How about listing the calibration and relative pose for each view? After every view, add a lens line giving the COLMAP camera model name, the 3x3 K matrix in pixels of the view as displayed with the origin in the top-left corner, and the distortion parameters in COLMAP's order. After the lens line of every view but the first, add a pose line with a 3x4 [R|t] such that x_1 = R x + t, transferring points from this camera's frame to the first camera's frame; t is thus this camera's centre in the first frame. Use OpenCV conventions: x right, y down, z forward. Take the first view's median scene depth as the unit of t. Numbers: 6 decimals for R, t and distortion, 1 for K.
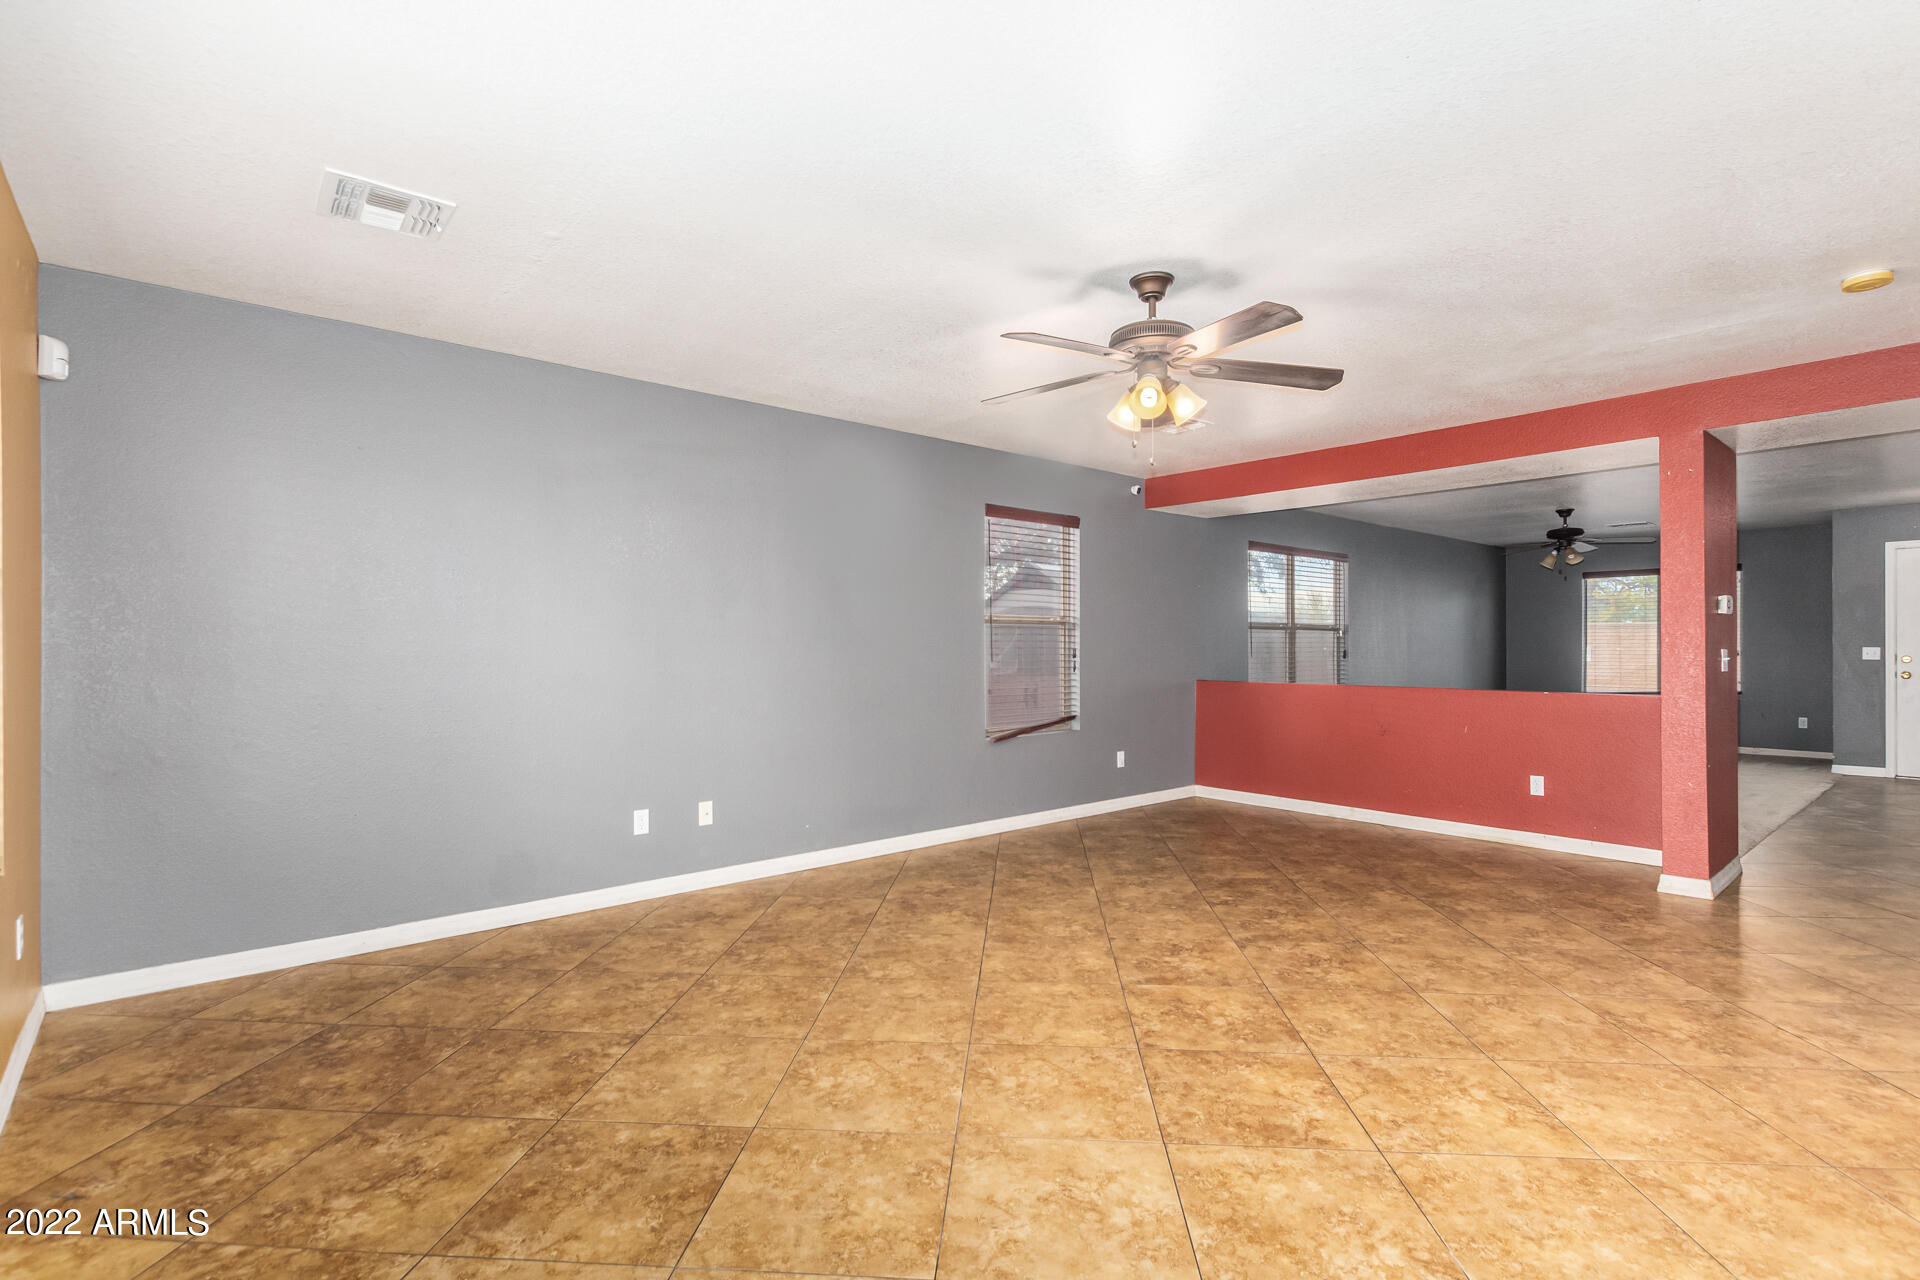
lens RADIAL K [[885.4, 0, 965.2], [0, 885.4, 643.5], [0, 0, 1]] dist [0.006766, -0.000919]
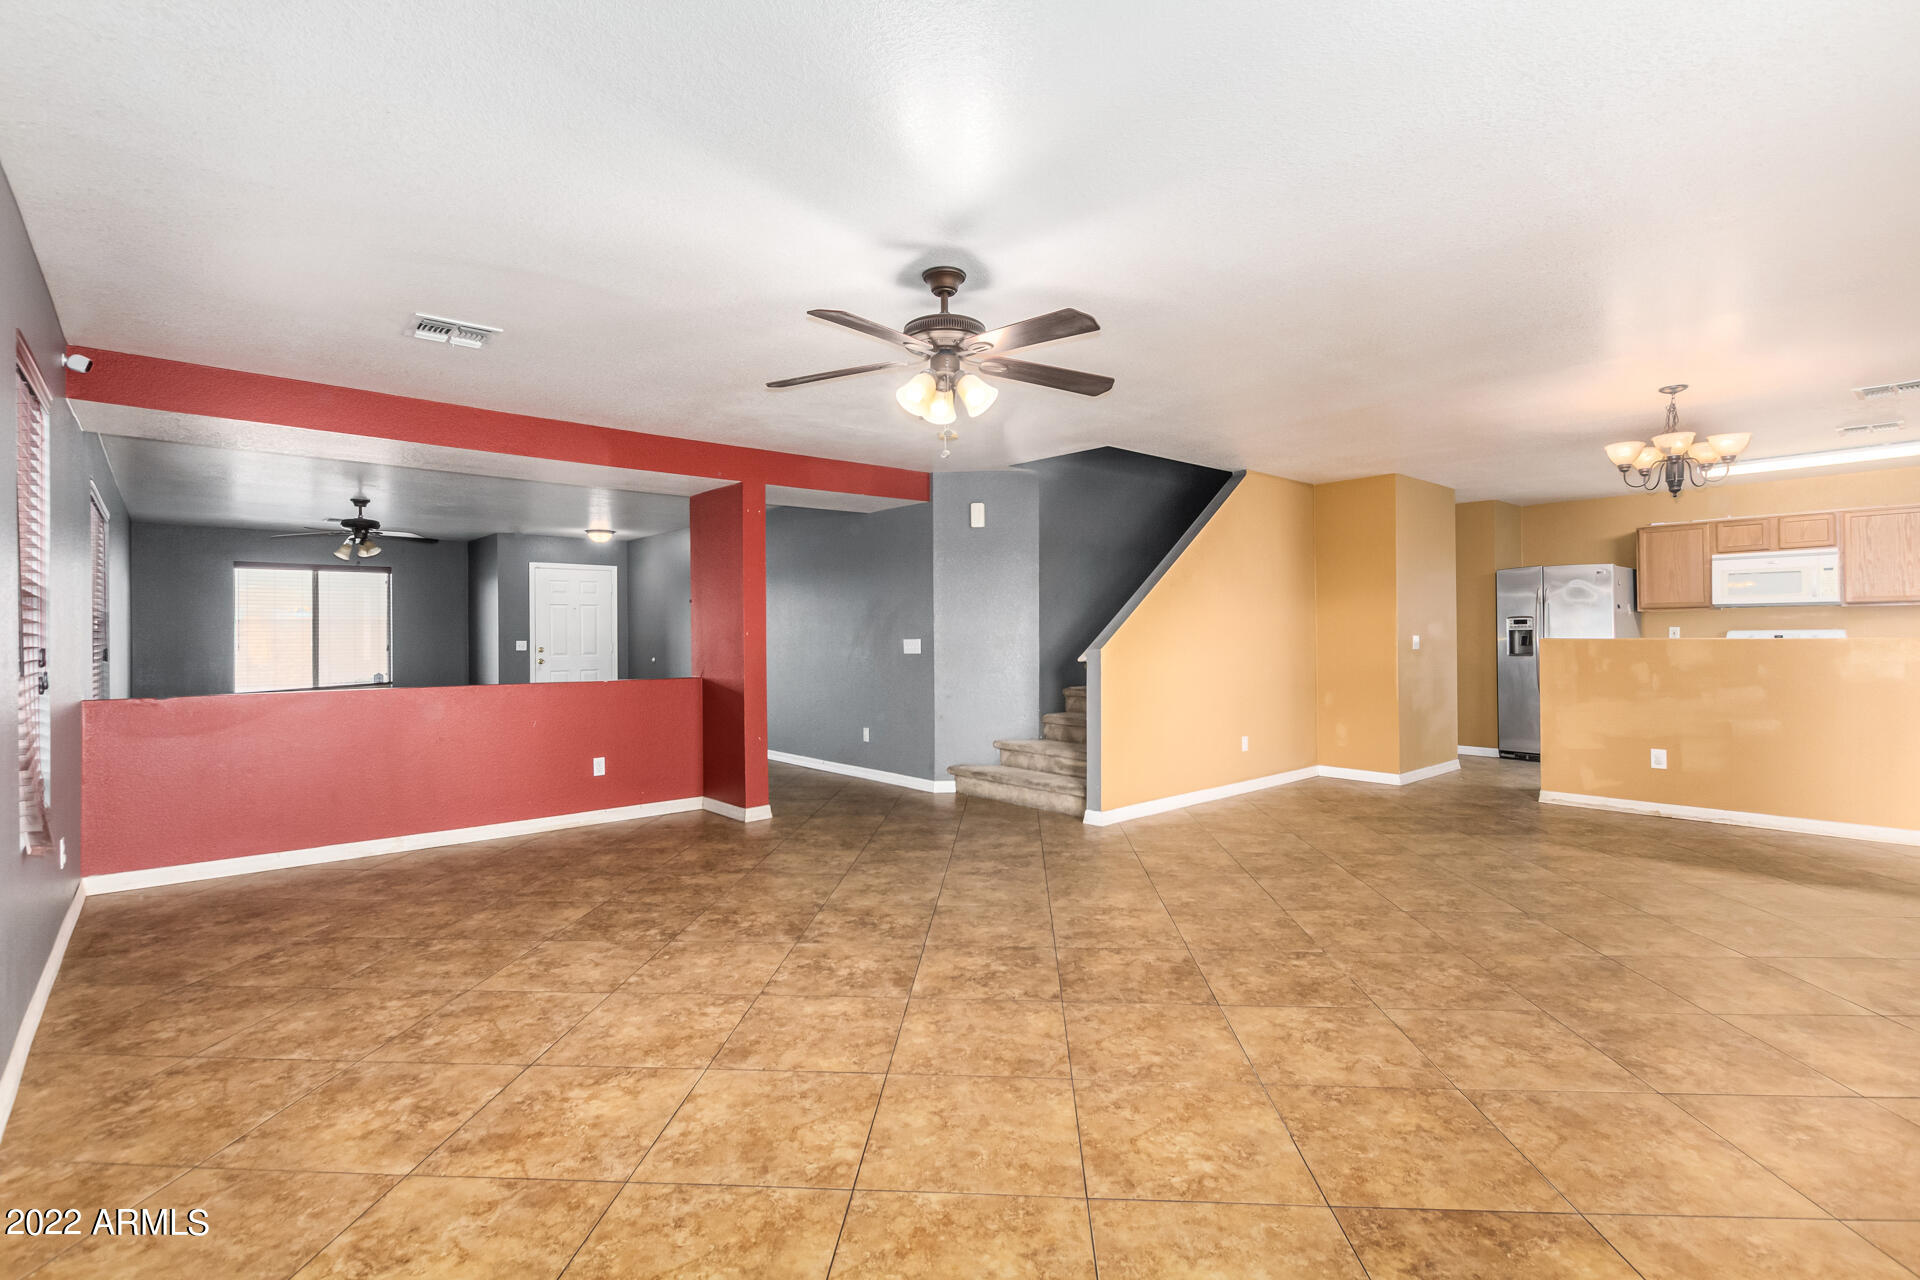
lens RADIAL K [[885.4, 0, 952.0], [0, 885.4, 631.1], [0, 0, 1]] dist [0.006766, -0.000919]
pose [[-0.001317, 0.007445, 0.999971, -0.677363], [0.003436, 0.999966, -0.007440, 0.003585], [-0.999993, 0.003426, -0.001342, 0.848670]]
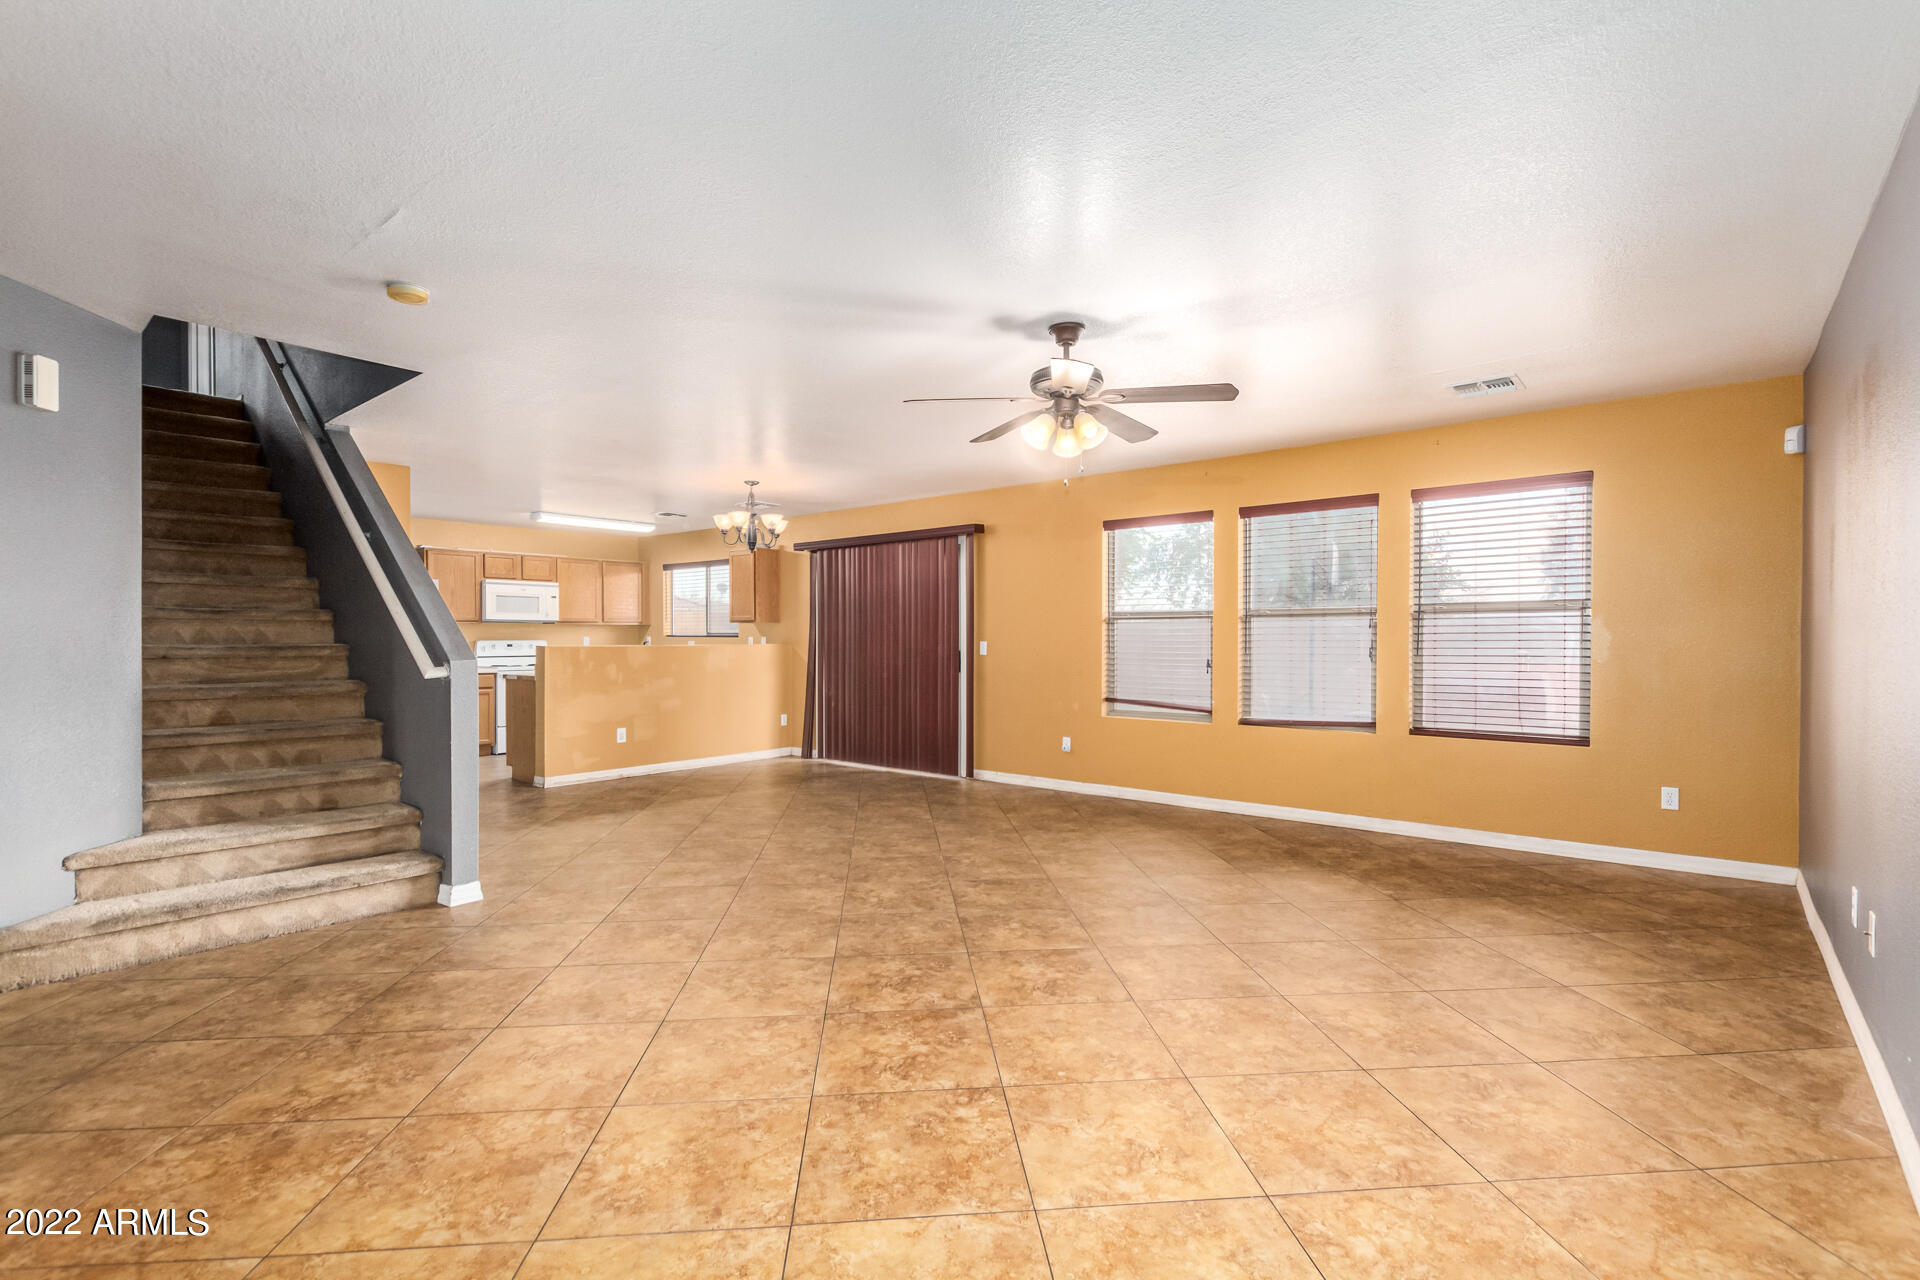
lens RADIAL K [[885.4, 0, 960.9], [0, 885.4, 649.2], [0, 0, 1]] dist [0.006766, -0.000919]
pose [[-0.987129, 0.005605, -0.159830, 0.457451], [0.004455, 0.999962, 0.007550, 0.005590], [0.159866, 0.006740, -0.987116, 1.822354]]
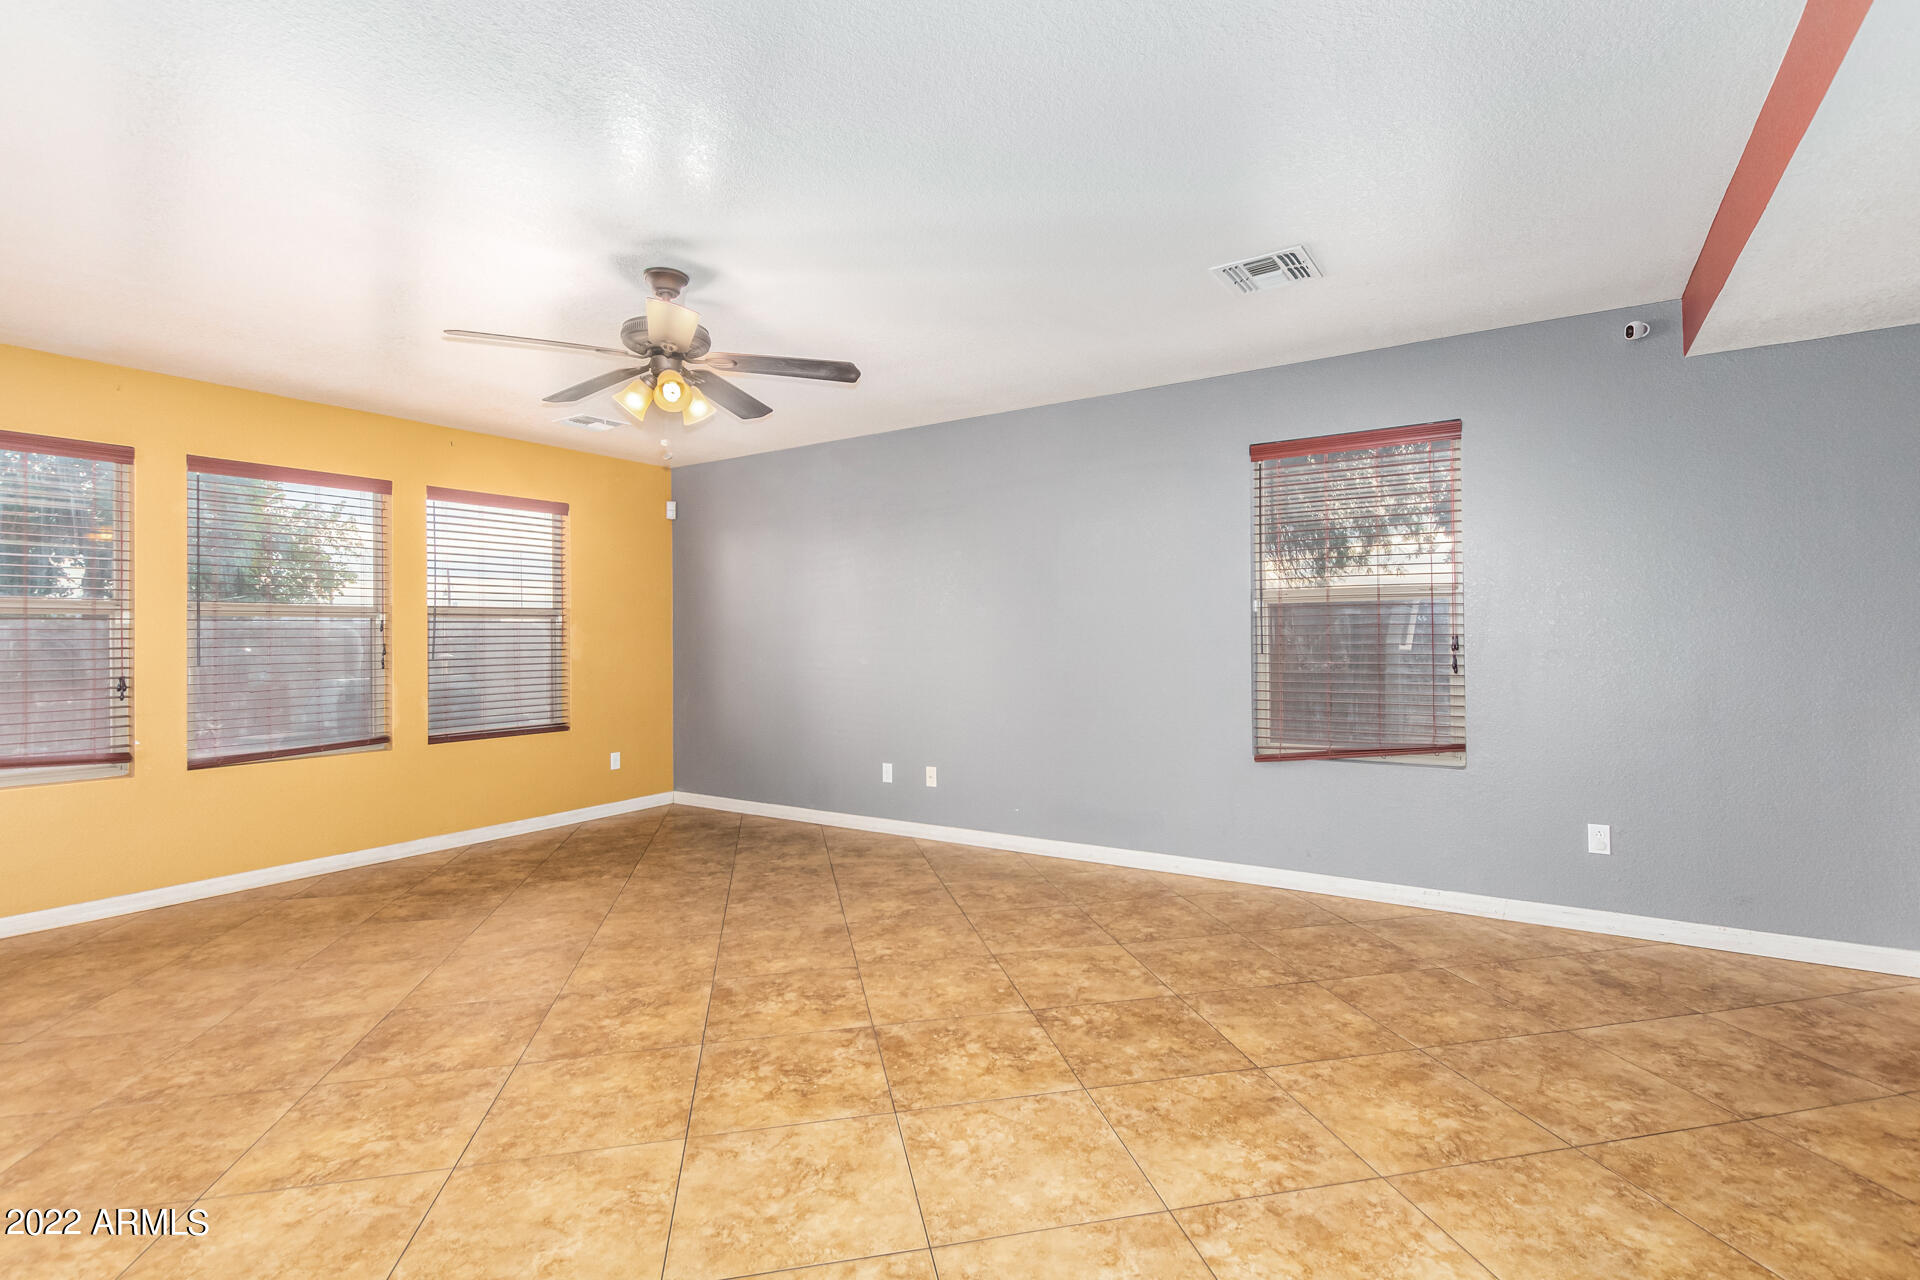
lens RADIAL K [[885.4, 0, 969.7], [0, 885.4, 649.9], [0, 0, 1]] dist [0.006766, -0.000919]
pose [[0.288198, 0.014070, -0.957468, 1.071968], [0.014894, 0.999705, 0.019173, -0.000728], [0.957455, -0.019786, 0.287903, 0.885604]]
